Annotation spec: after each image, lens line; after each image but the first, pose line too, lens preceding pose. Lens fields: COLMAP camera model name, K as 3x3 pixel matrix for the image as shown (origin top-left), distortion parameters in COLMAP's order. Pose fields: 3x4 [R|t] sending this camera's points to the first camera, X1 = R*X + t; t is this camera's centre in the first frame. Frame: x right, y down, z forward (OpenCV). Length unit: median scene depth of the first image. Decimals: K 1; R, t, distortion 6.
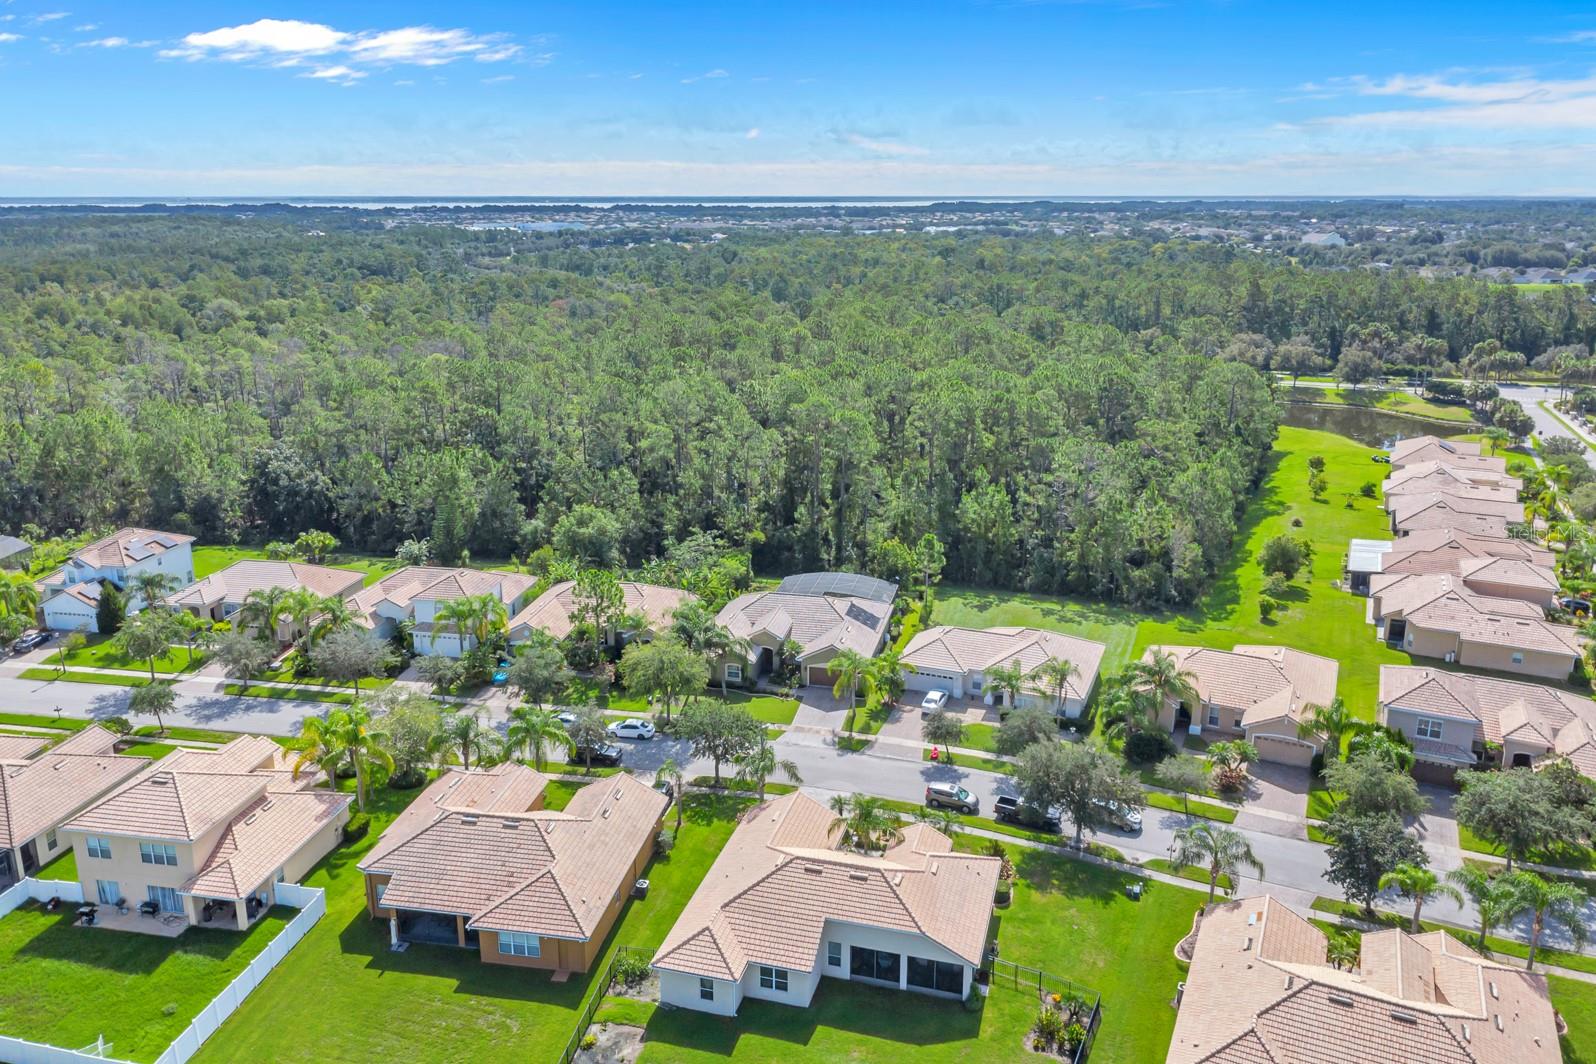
lens RADIAL K [[1124.2, 0, 809.8], [0, 1124.2, 531.8], [0, 0, 1]] dist [0.027909, -0.029921]
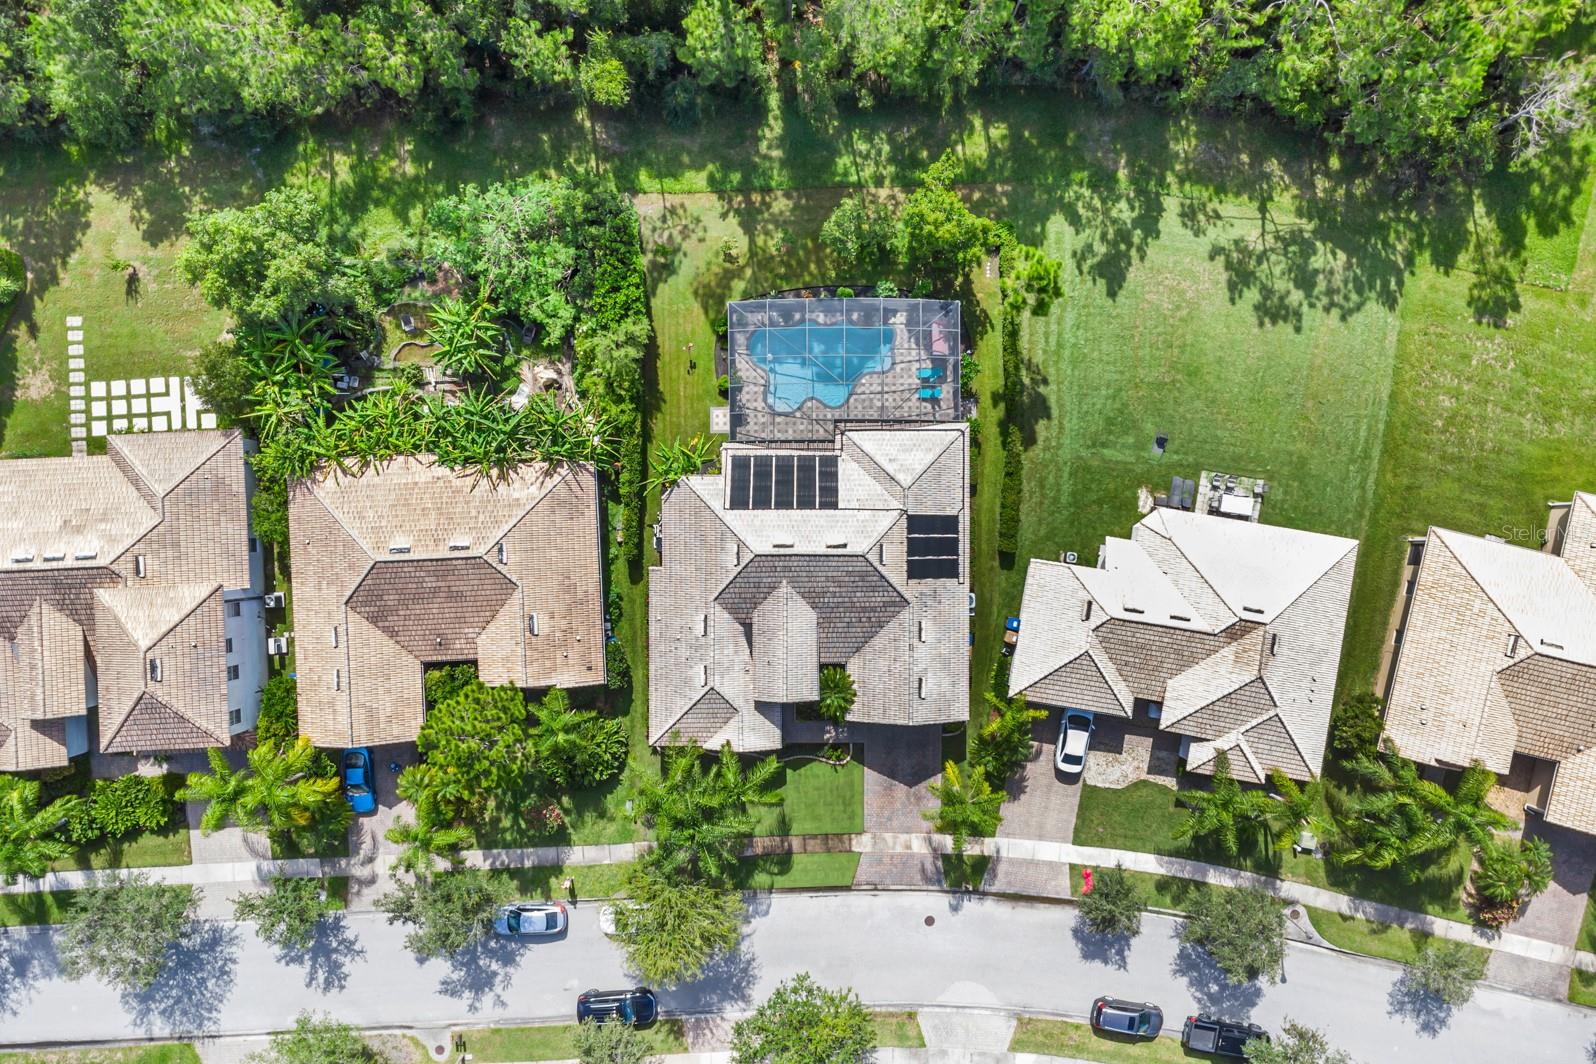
lens RADIAL K [[1124.2, 0, 809.8], [0, 1124.2, 531.8], [0, 0, 1]] dist [0.027909, -0.029921]
pose [[0.977855, -0.209263, 0.002957, -0.010233], [0.061303, 0.299911, 0.951995, -0.403603], [-0.200104, -0.930732, 0.306098, 0.762877]]
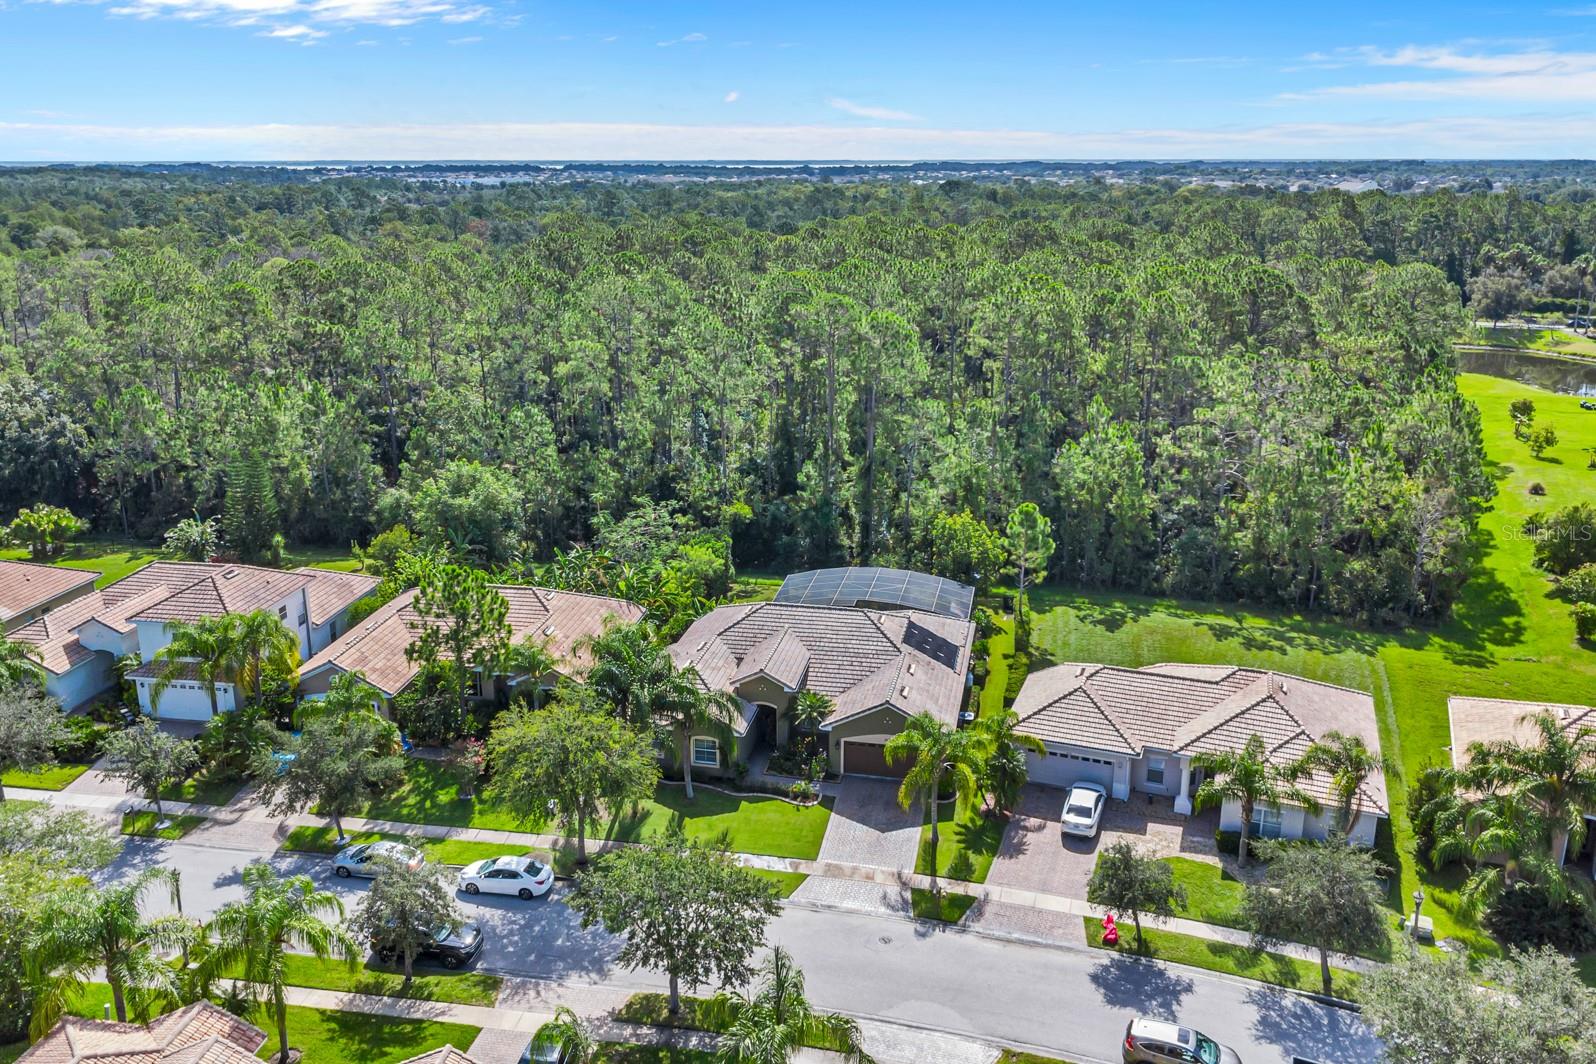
lens RADIAL K [[1216.4, 0, 788.1], [0, 1216.4, 507.2], [0, 0, 1]] dist [0.014251, 0.001270]
pose [[0.999973, -0.004980, 0.005454, -0.025475], [0.005039, 0.999927, -0.010948, 0.010547], [-0.005399, 0.010975, 0.999925, 0.340633]]
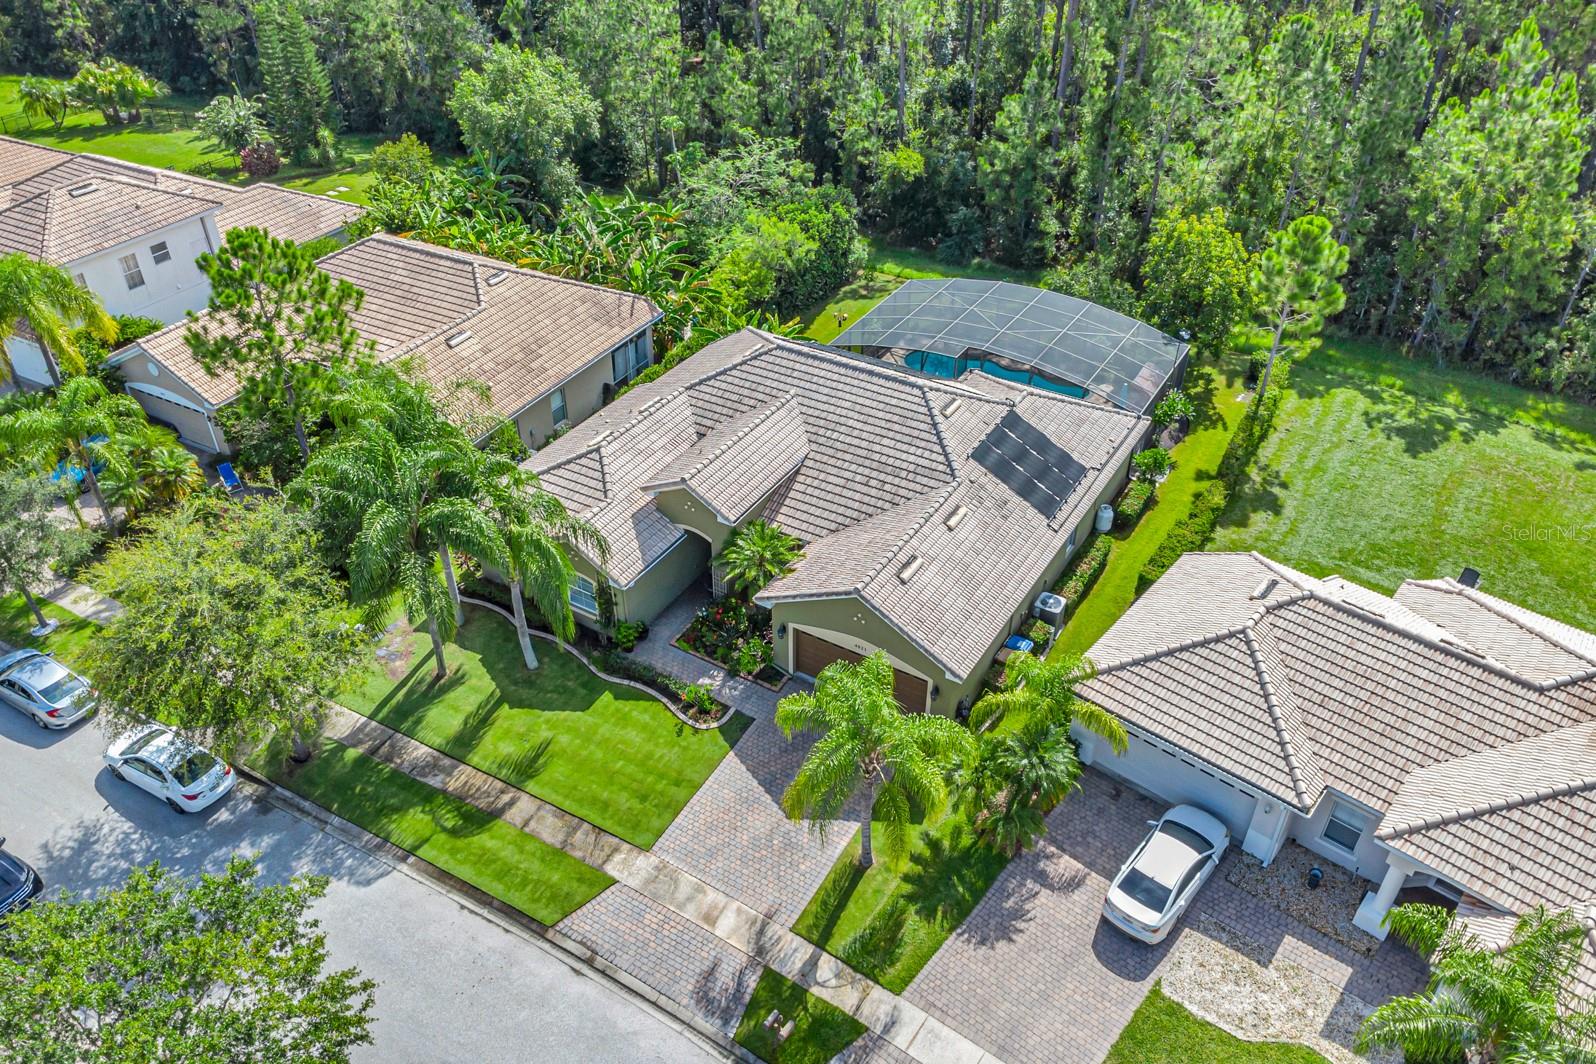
lens RADIAL K [[1124.2, 0, 809.8], [0, 1124.2, 531.8], [0, 0, 1]] dist [0.027909, -0.029921]
pose [[0.945884, 0.193870, -0.260226, 0.068167], [-0.093432, 0.930666, 0.353738, -0.015599], [0.310763, -0.310282, 0.898416, 0.604380]]
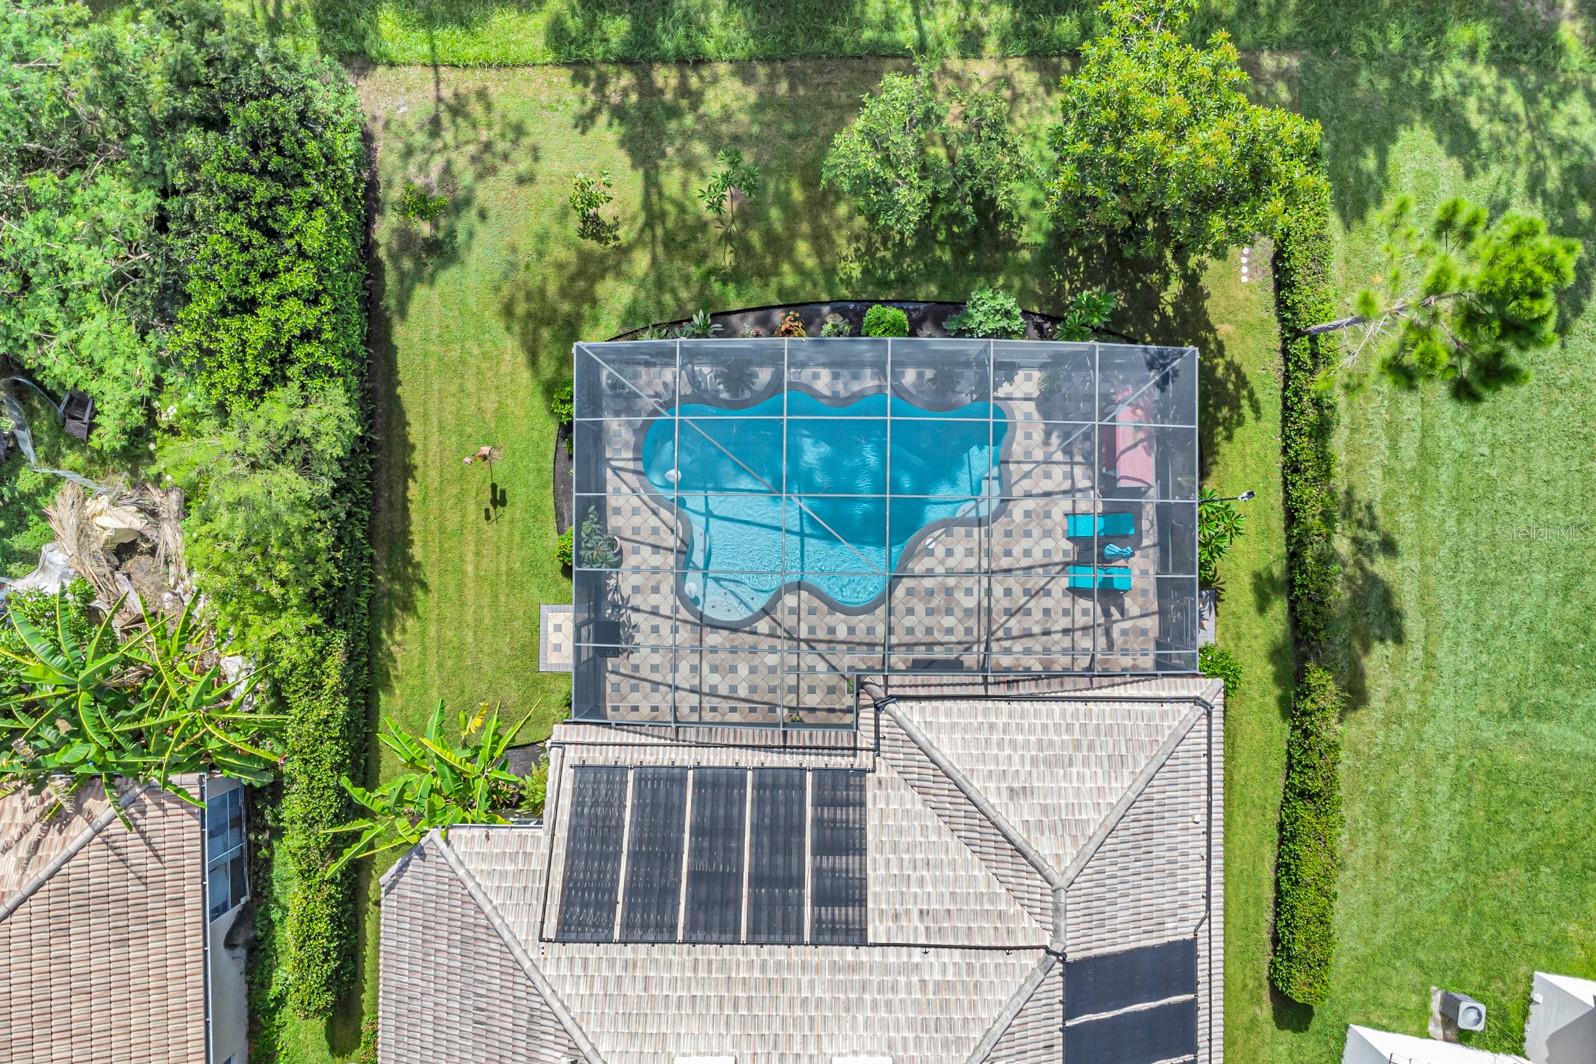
lens RADIAL K [[1124.2, 0, 809.8], [0, 1124.2, 531.8], [0, 0, 1]] dist [0.027909, -0.029921]
pose [[0.980227, -0.197844, 0.003689, 0.008409], [0.056166, 0.296057, 0.953518, -0.124665], [-0.189740, -0.934456, 0.301315, 0.926526]]
